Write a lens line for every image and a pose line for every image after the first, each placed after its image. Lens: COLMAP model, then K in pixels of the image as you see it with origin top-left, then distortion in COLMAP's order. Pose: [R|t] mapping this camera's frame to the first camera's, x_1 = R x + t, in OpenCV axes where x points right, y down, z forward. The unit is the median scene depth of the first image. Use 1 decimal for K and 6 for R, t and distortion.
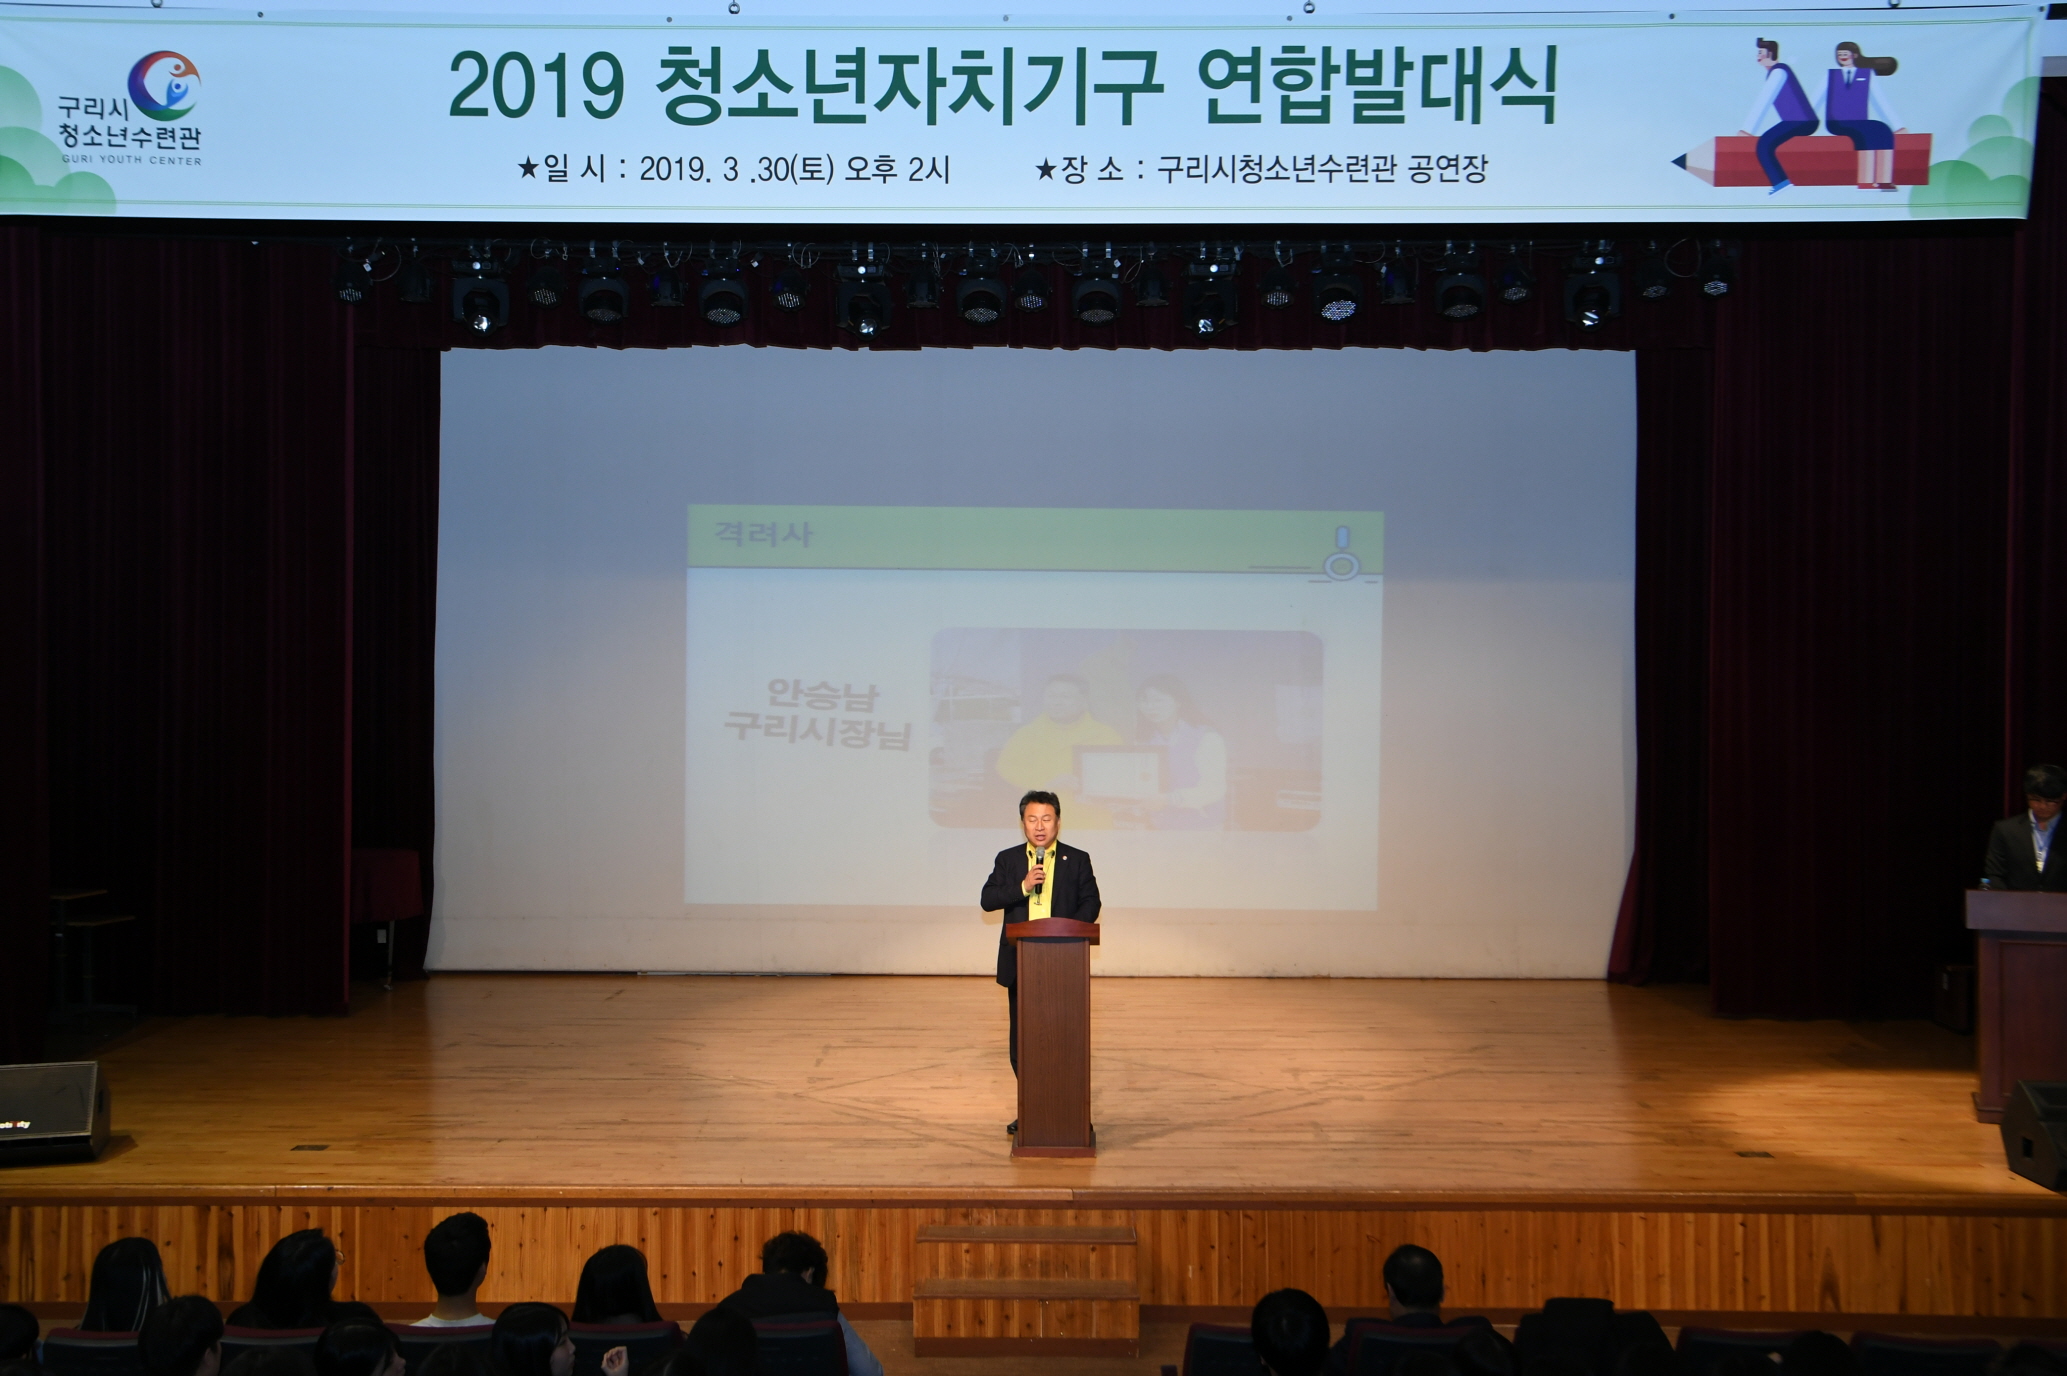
lens RADIAL K [[2061.3, 0, 1028.7], [0, 2061.3, 688.8], [0, 0, 1]] dist [0.034469, 0.000000]
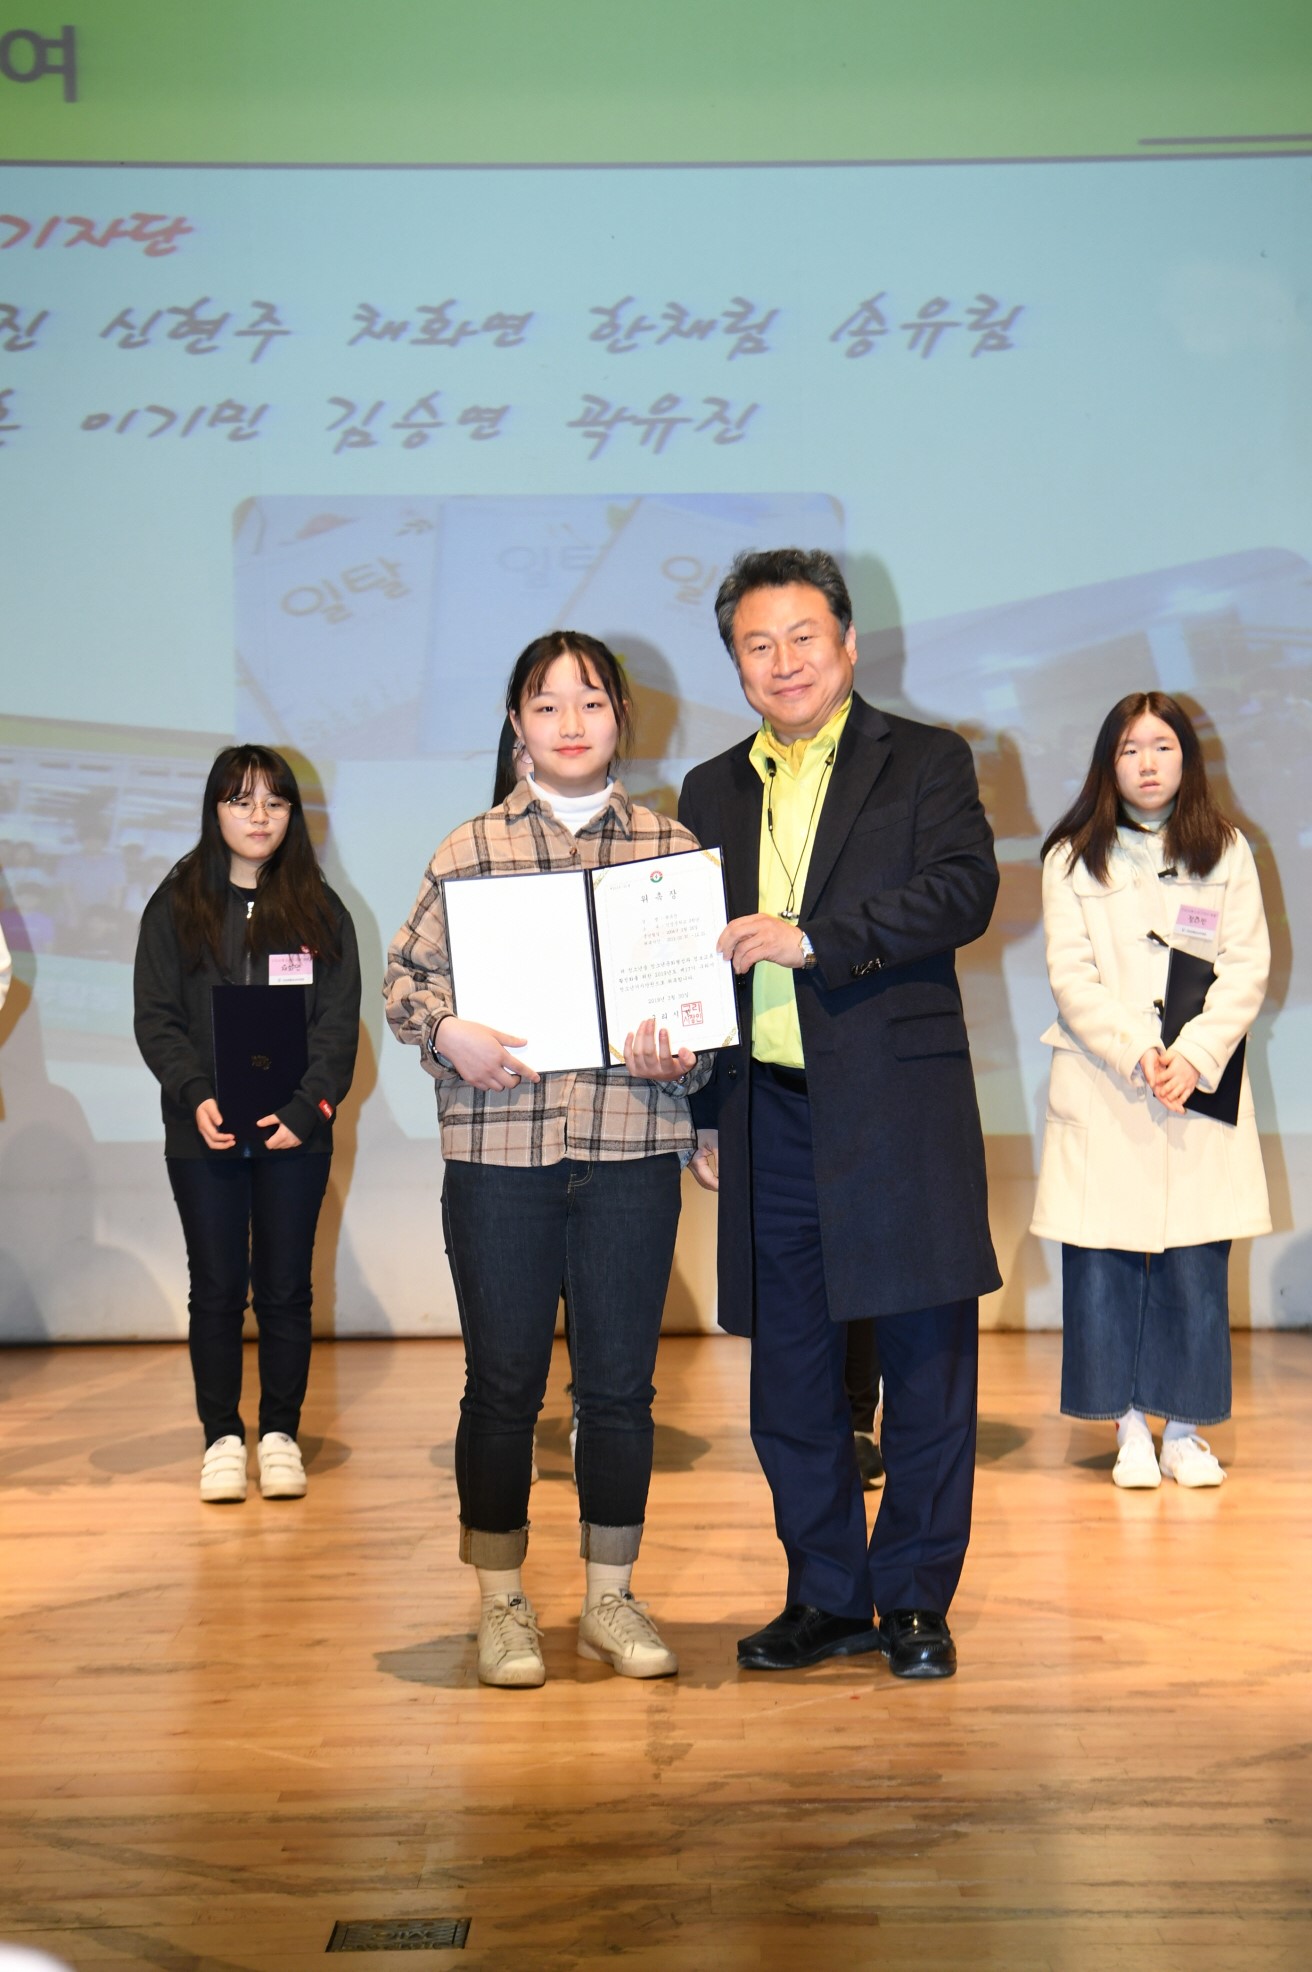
lens RADIAL K [[3690.1, 0, 677.1], [0, 3690.1, 1020.3], [0, 0, 1]] dist [0.301612, 0.000000]
pose [[0.999840, -0.016675, 0.006407, 0.031221], [0.016505, 0.999534, 0.025678, 0.094218], [-0.006832, -0.025569, 0.999650, 0.497300]]
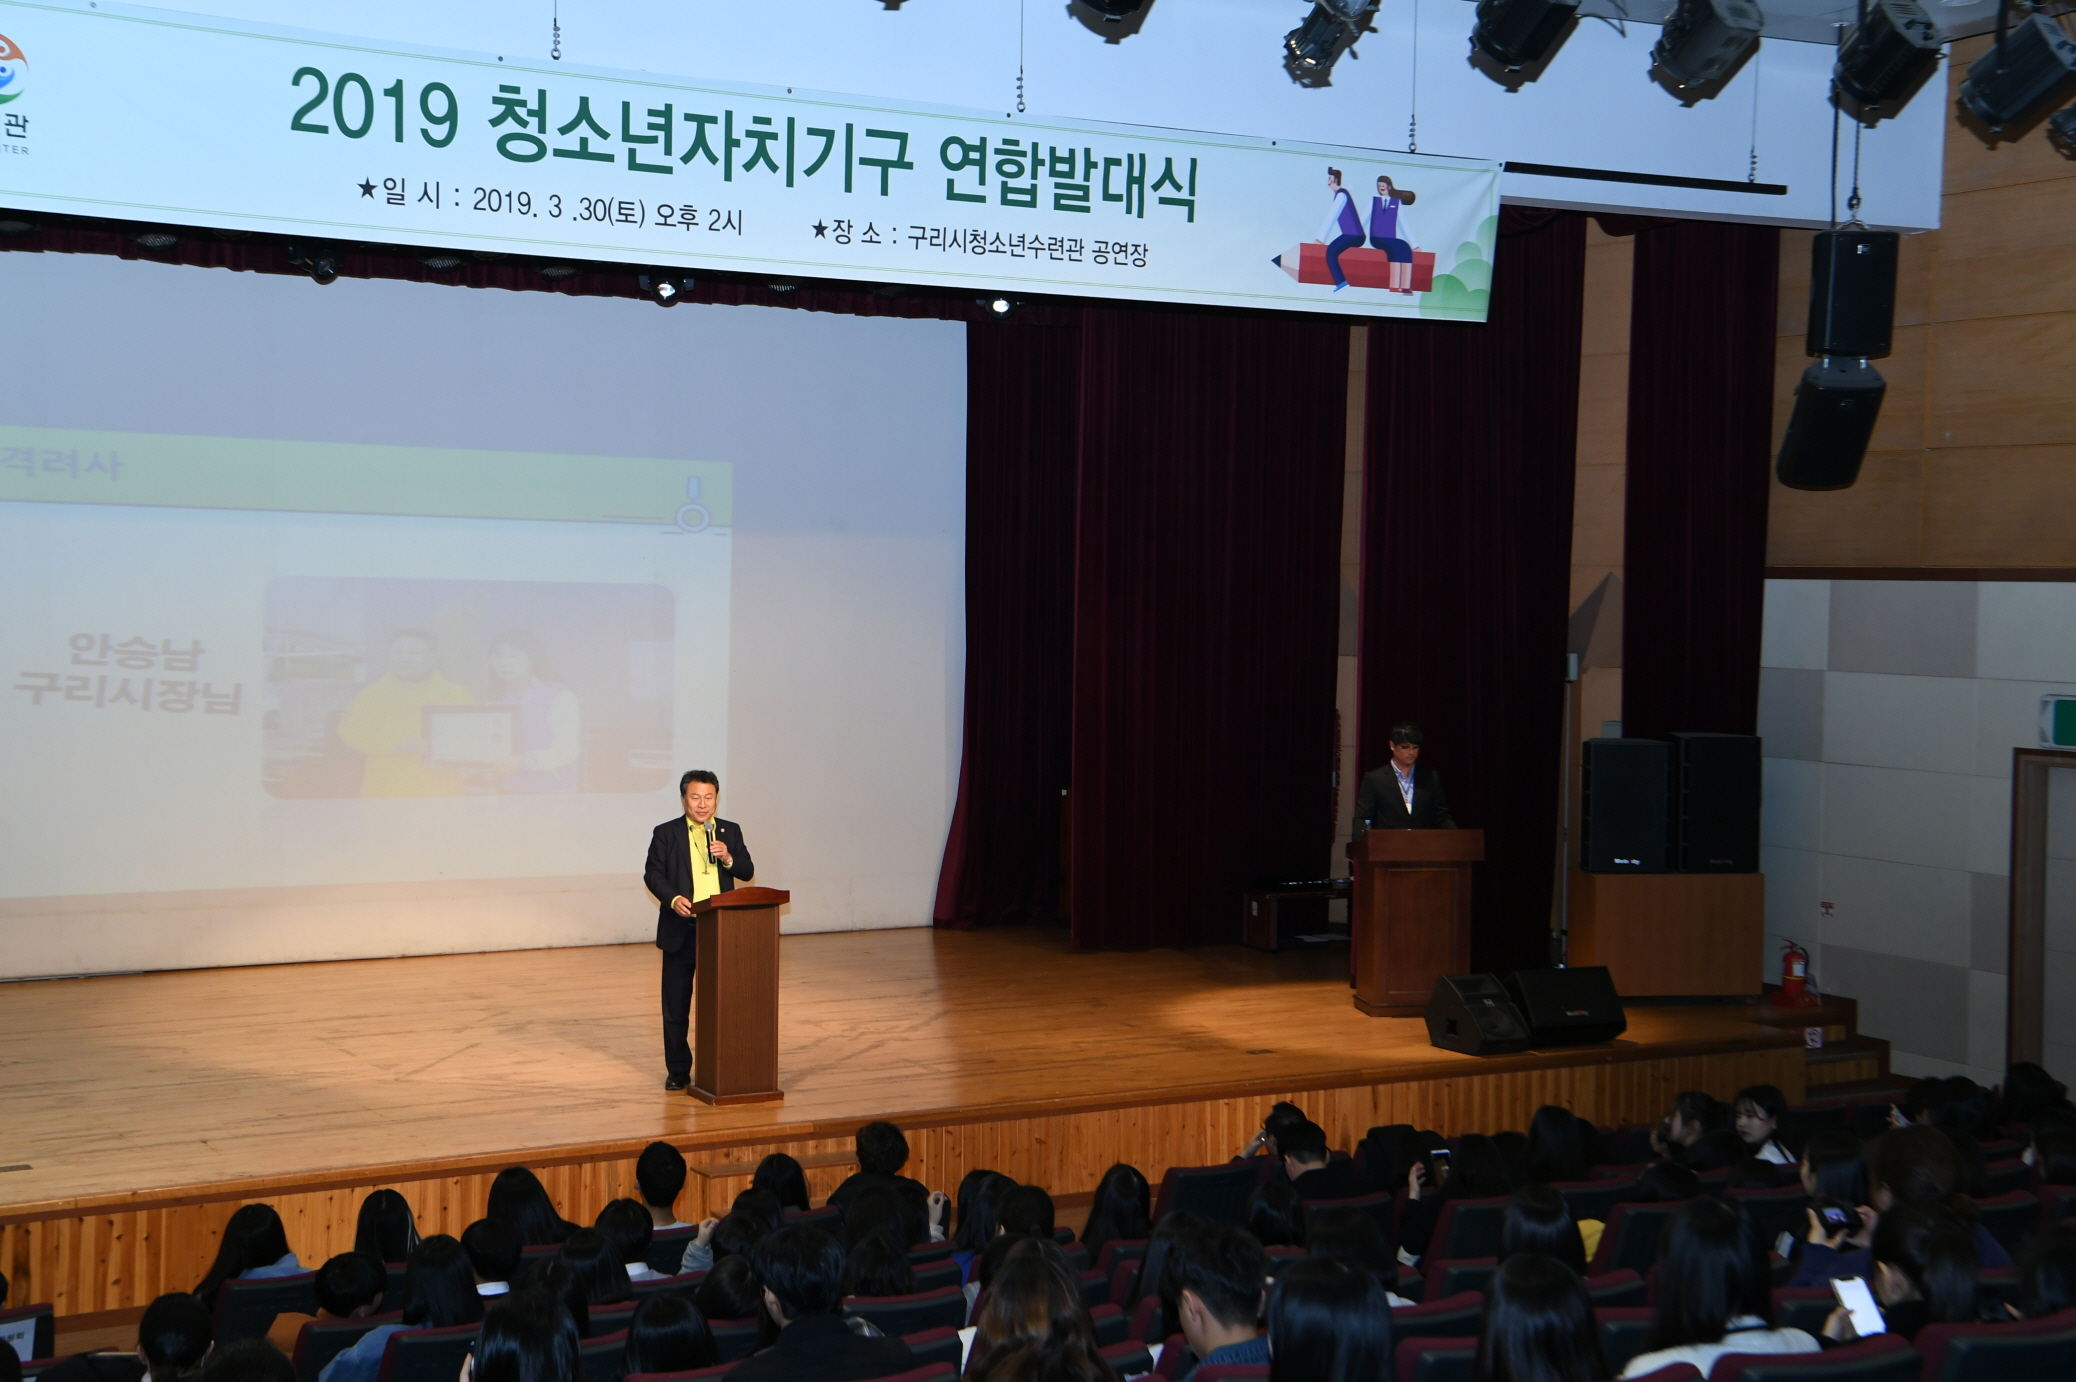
lens RADIAL K [[2882.2, 0, 1023.2], [0, 2882.2, 670.4], [0, 0, 1]] dist [0.169362, 0.000000]
pose [[0.859098, -0.007749, 0.511752, -0.553302], [-0.013266, 0.999212, 0.037400, -0.054421], [-0.511639, -0.038920, 0.858319, -0.335830]]
